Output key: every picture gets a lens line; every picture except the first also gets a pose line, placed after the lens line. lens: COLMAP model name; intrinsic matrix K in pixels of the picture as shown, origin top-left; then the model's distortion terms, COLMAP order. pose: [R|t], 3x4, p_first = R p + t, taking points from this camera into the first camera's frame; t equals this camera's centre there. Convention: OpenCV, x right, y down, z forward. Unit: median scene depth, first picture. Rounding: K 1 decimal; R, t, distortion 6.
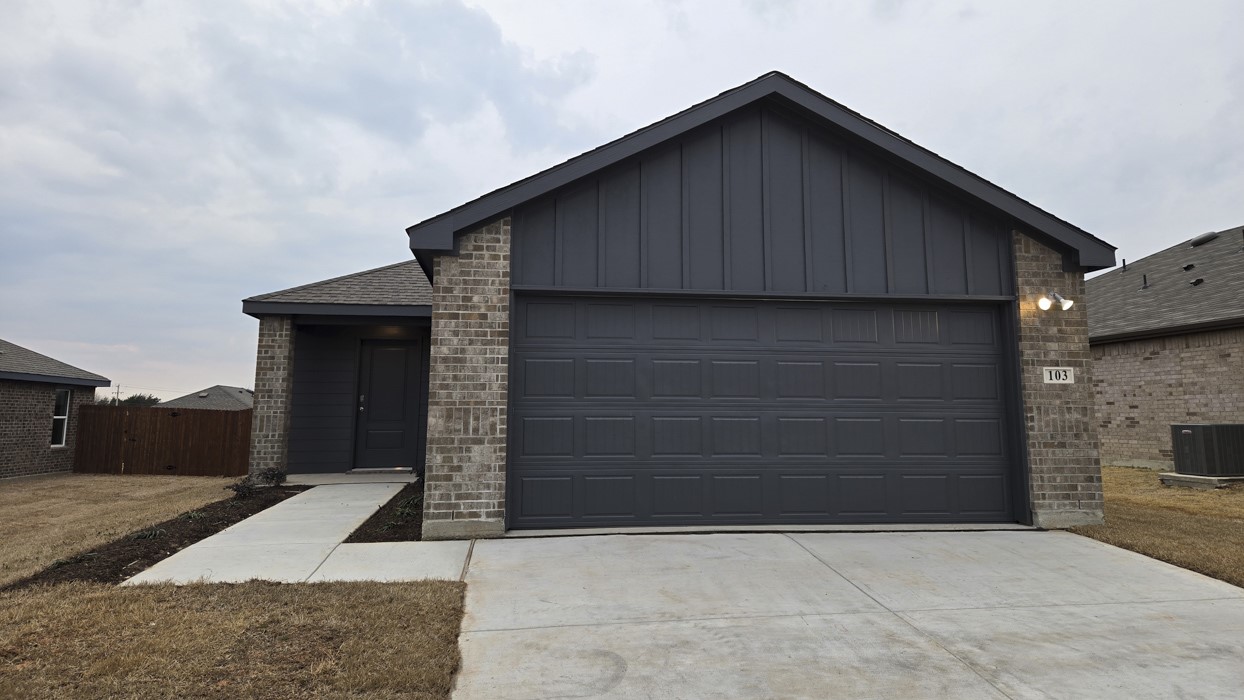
lens RADIAL K [[839.0, 0, 623.5], [0, 839.0, 343.6], [0, 0, 1]] dist [0.027799, -0.008519]
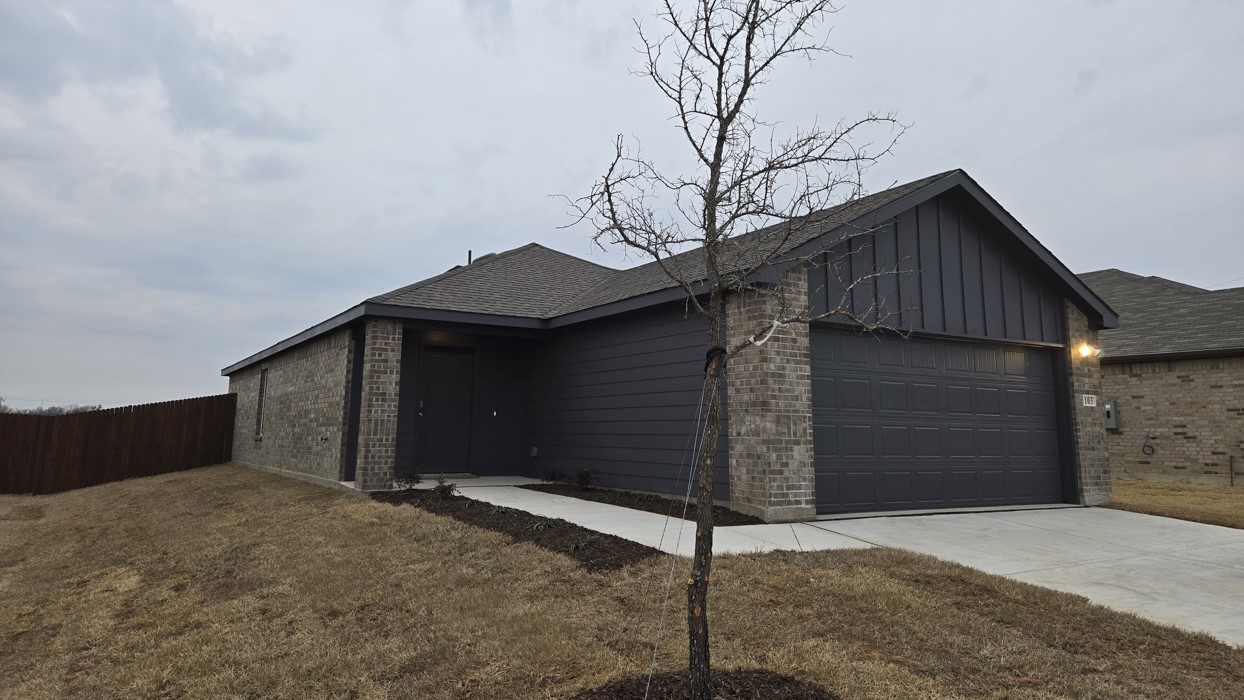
lens RADIAL K [[839.0, 0, 624.1], [0, 839.0, 350.7], [0, 0, 1]] dist [0.027799, -0.008519]
pose [[0.918869, 0.049024, 0.391506, -0.863219], [-0.045564, 0.998797, -0.018129, 0.015690], [-0.391924, -0.001181, 0.919997, -0.028692]]
